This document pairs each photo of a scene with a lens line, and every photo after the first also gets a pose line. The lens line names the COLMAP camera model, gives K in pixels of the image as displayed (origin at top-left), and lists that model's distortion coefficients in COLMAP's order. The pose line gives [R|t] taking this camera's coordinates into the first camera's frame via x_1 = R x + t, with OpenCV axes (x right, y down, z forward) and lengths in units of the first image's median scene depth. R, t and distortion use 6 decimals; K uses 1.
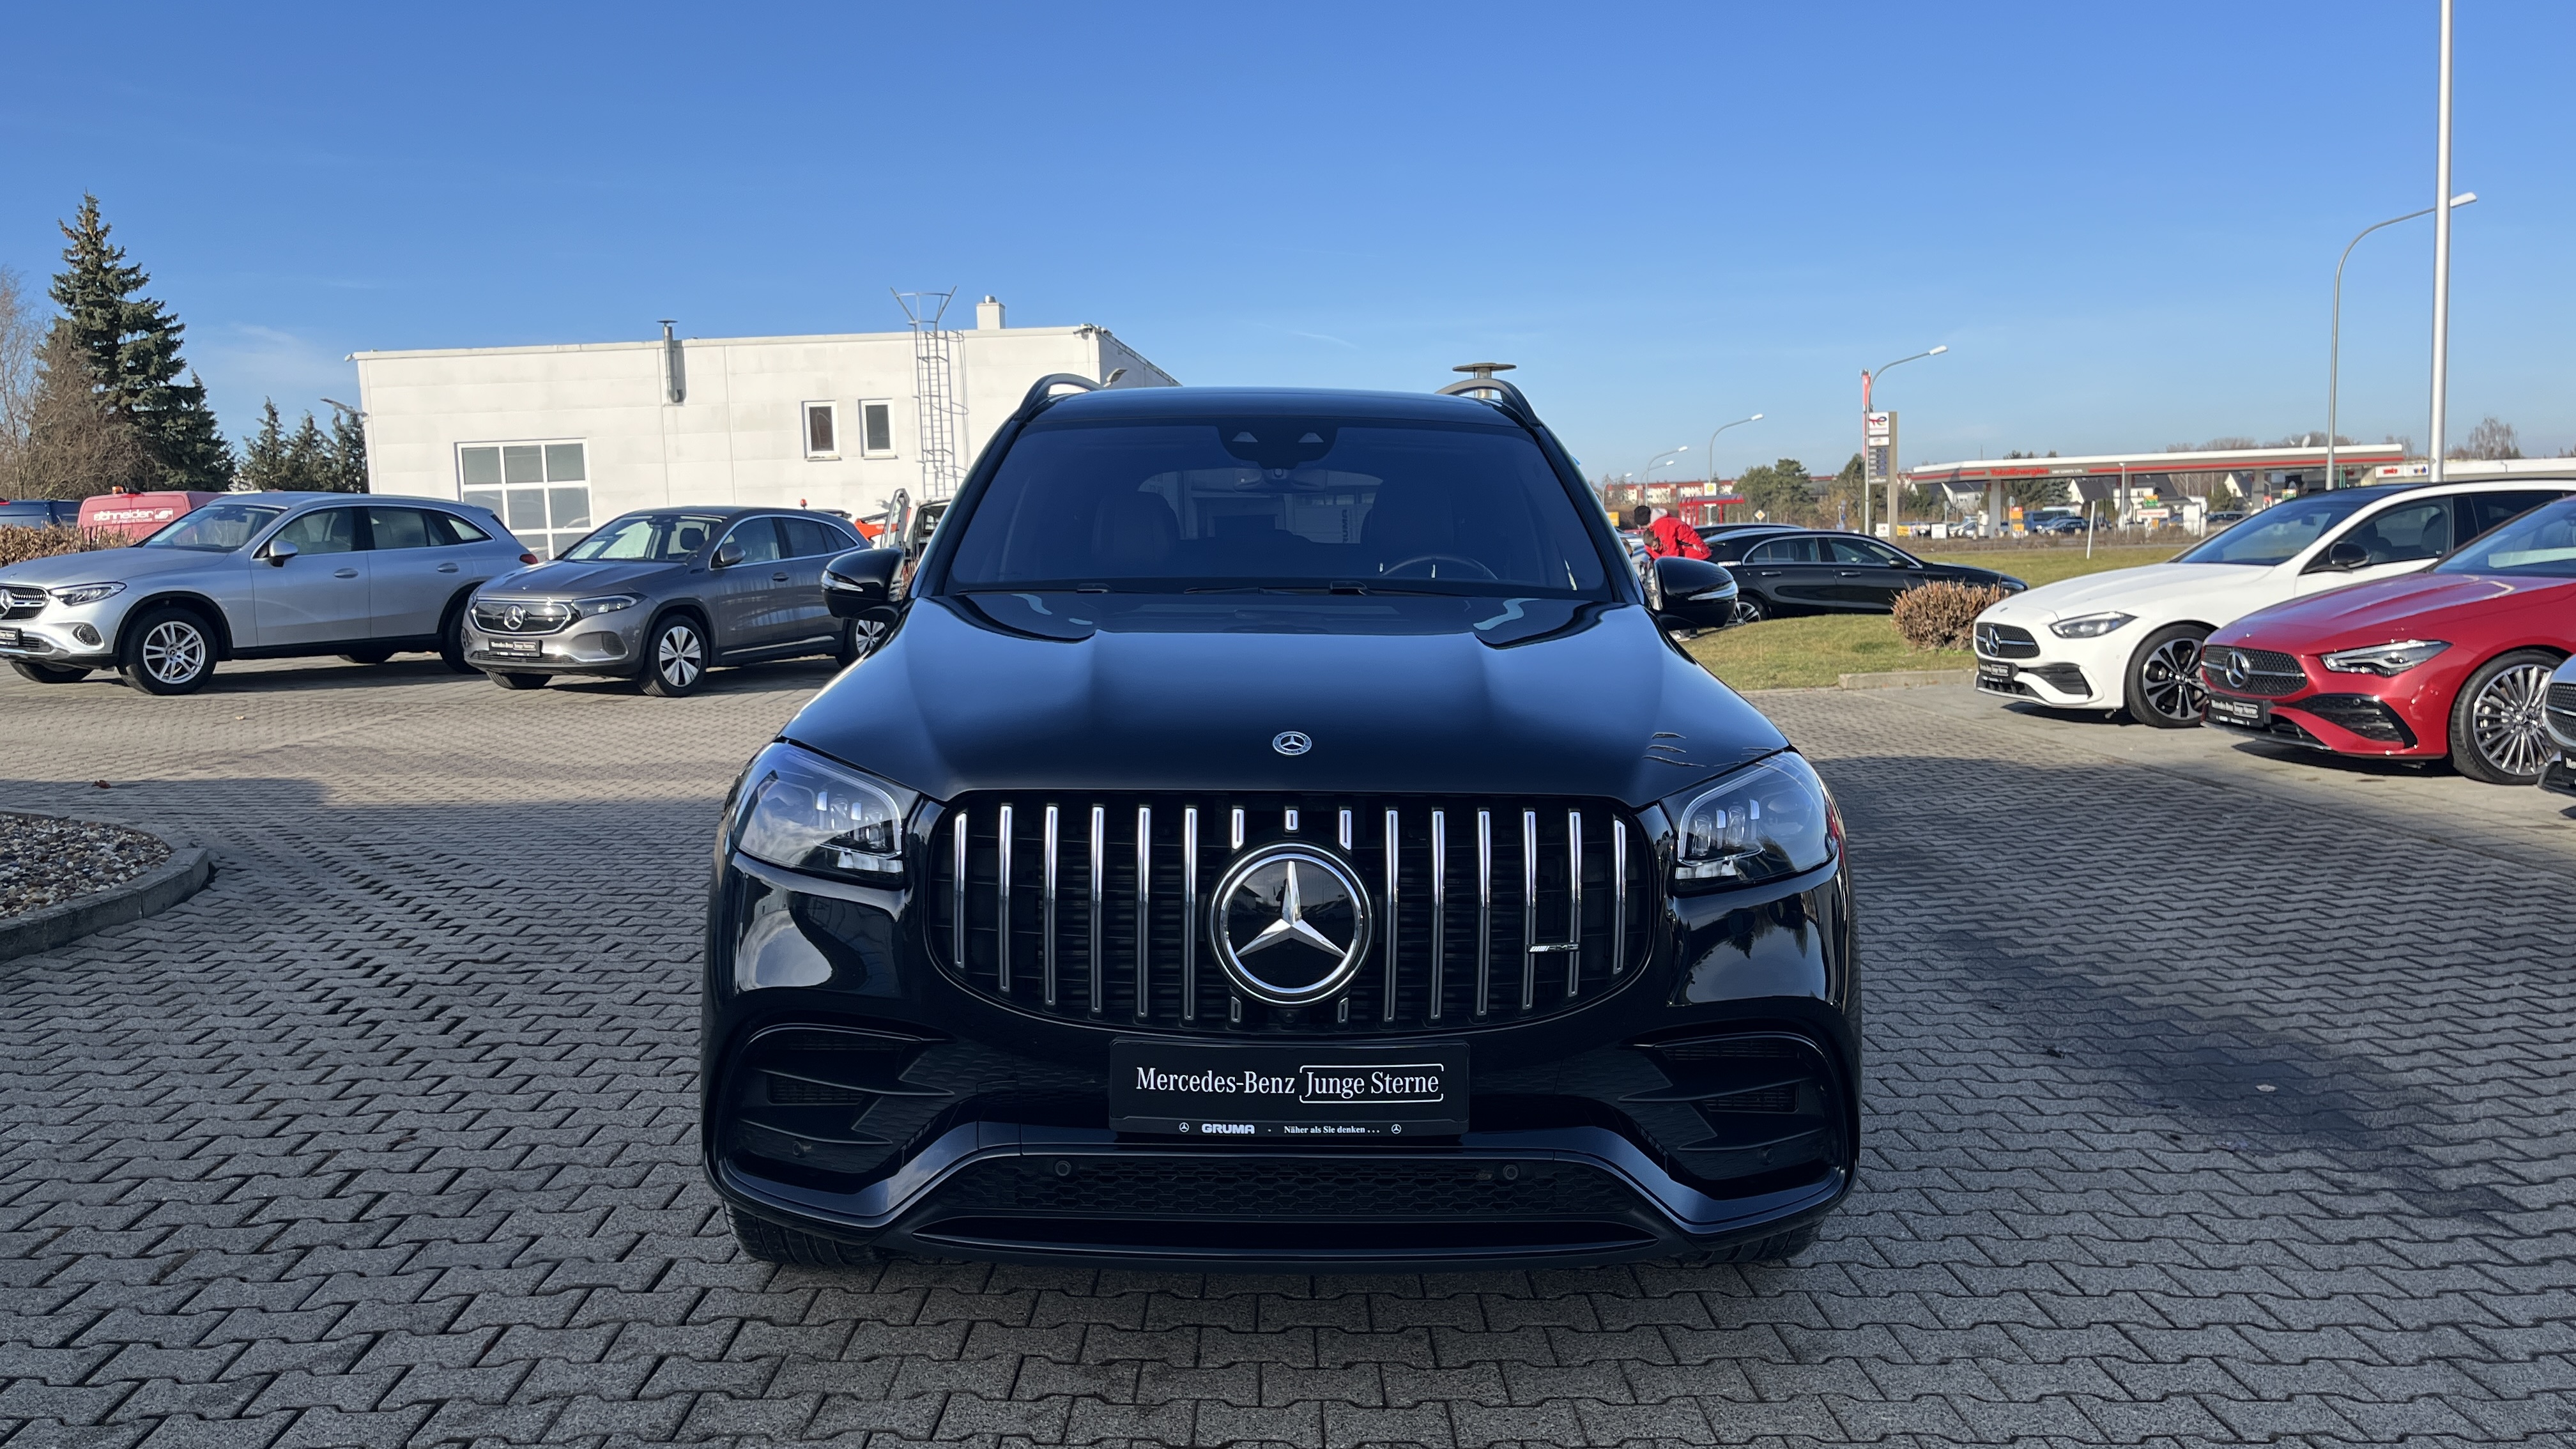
lens RADIAL K [[1939.4, 0, 1297.6], [0, 1939.4, 717.4], [0, 0, 1]] dist [0.060478, -0.067240]
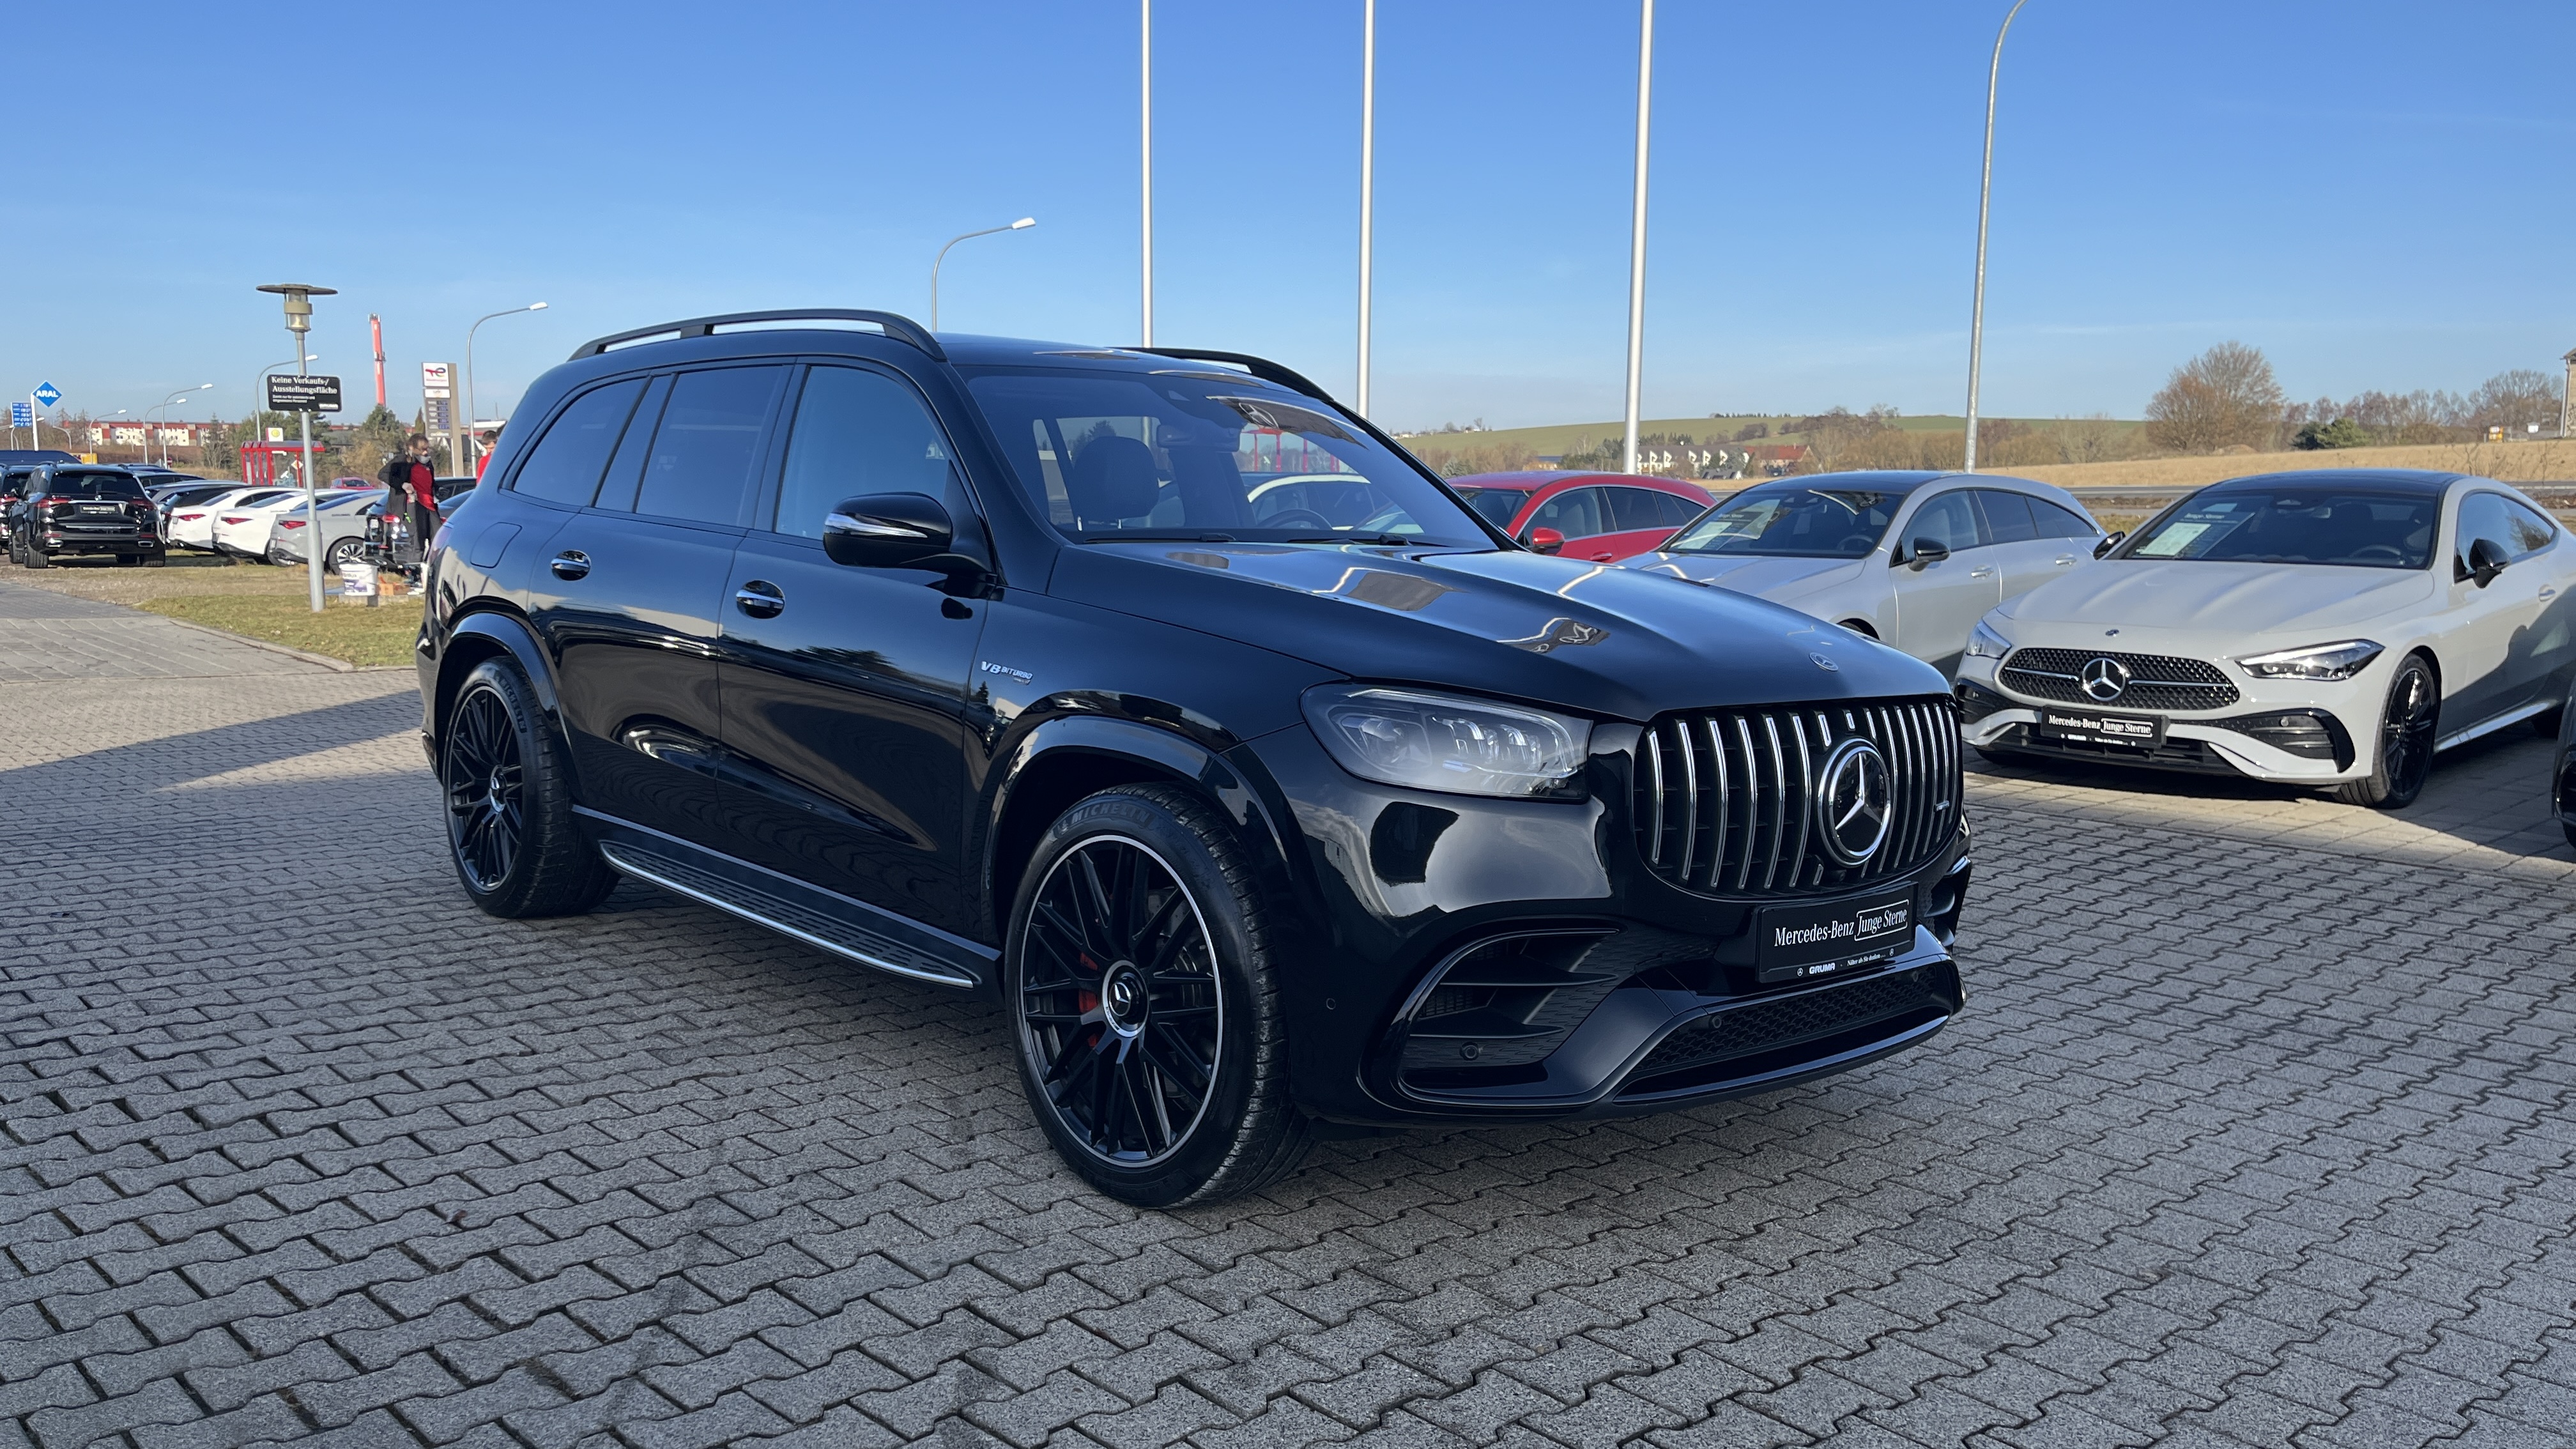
lens RADIAL K [[1961.2, 0, 1212.2], [0, 1961.2, 731.9], [0, 0, 1]] dist [0.034552, 0.000168]
pose [[0.756747, -0.051768, 0.651655, -1.033245], [0.034389, 0.998632, 0.039397, -0.004511], [-0.652803, -0.007404, 0.757492, 0.262448]]
